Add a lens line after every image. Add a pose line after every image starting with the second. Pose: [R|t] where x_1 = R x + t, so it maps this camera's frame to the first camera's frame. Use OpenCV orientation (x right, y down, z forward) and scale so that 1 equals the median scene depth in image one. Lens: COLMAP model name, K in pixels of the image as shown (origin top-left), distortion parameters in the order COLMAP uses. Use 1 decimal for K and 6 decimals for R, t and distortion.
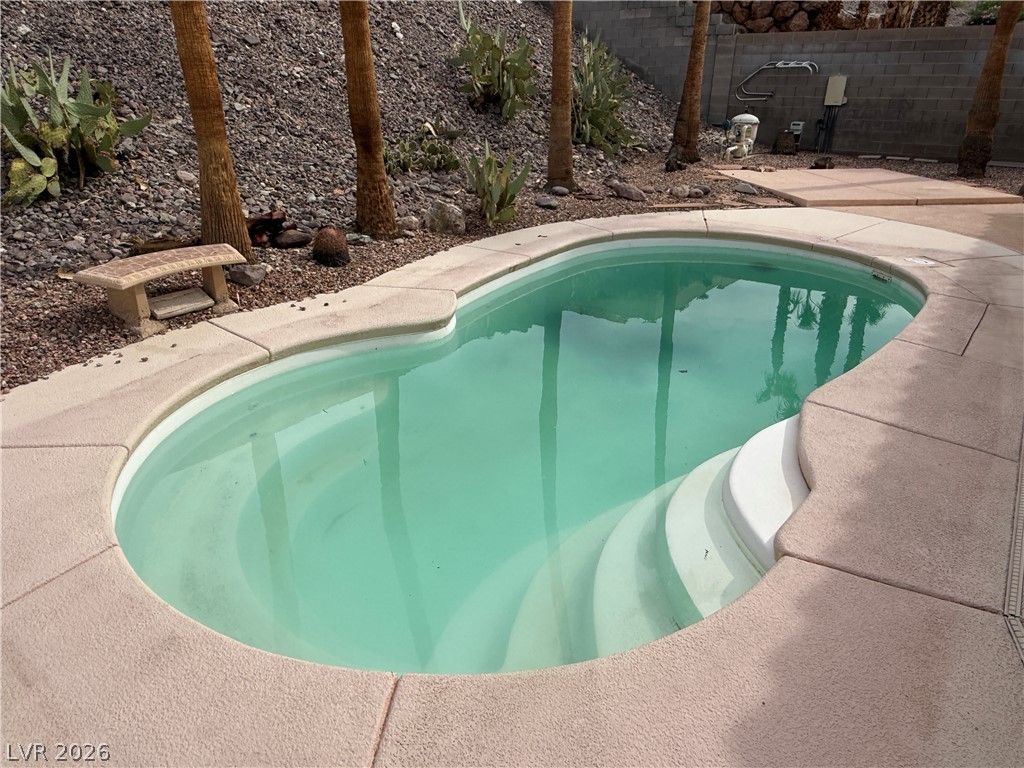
lens RADIAL K [[659.9, 0, 509.8], [0, 659.9, 384.3], [0, 0, 1]] dist [-0.001565, 0.000866]
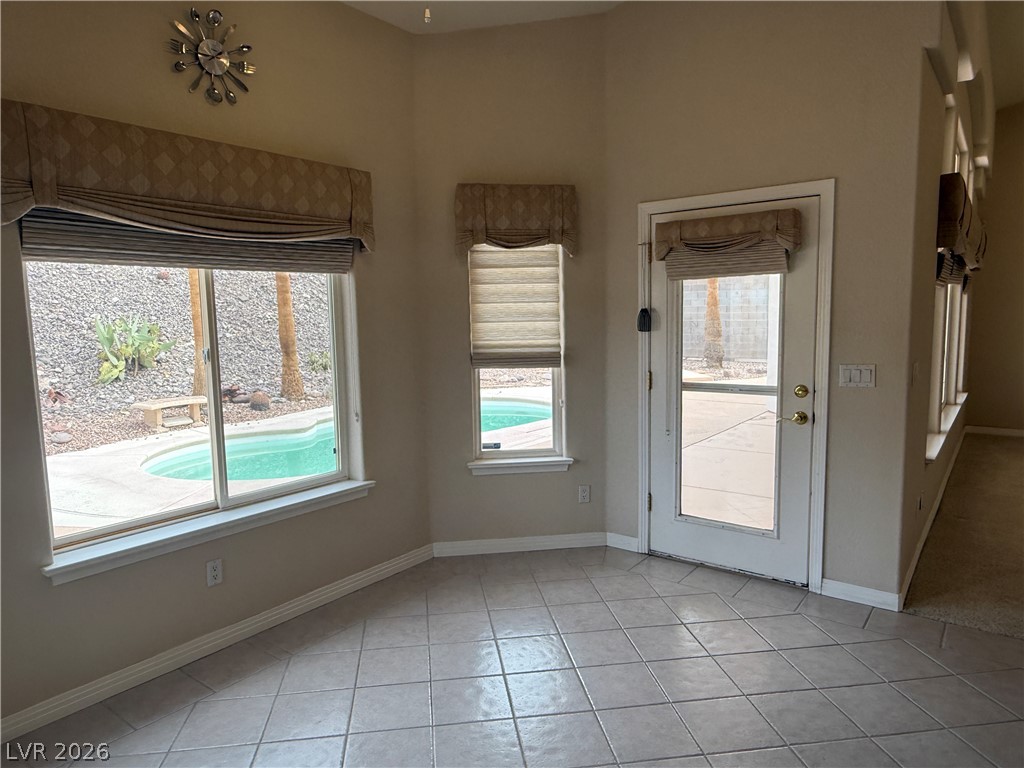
lens RADIAL K [[659.9, 0, 509.8], [0, 659.9, 384.3], [0, 0, 1]] dist [-0.001565, 0.000866]
pose [[0.999741, -0.021227, -0.008256, 0.450689], [0.017596, 0.949988, -0.311790, 0.338273], [0.014461, 0.311564, 0.950115, -0.790916]]
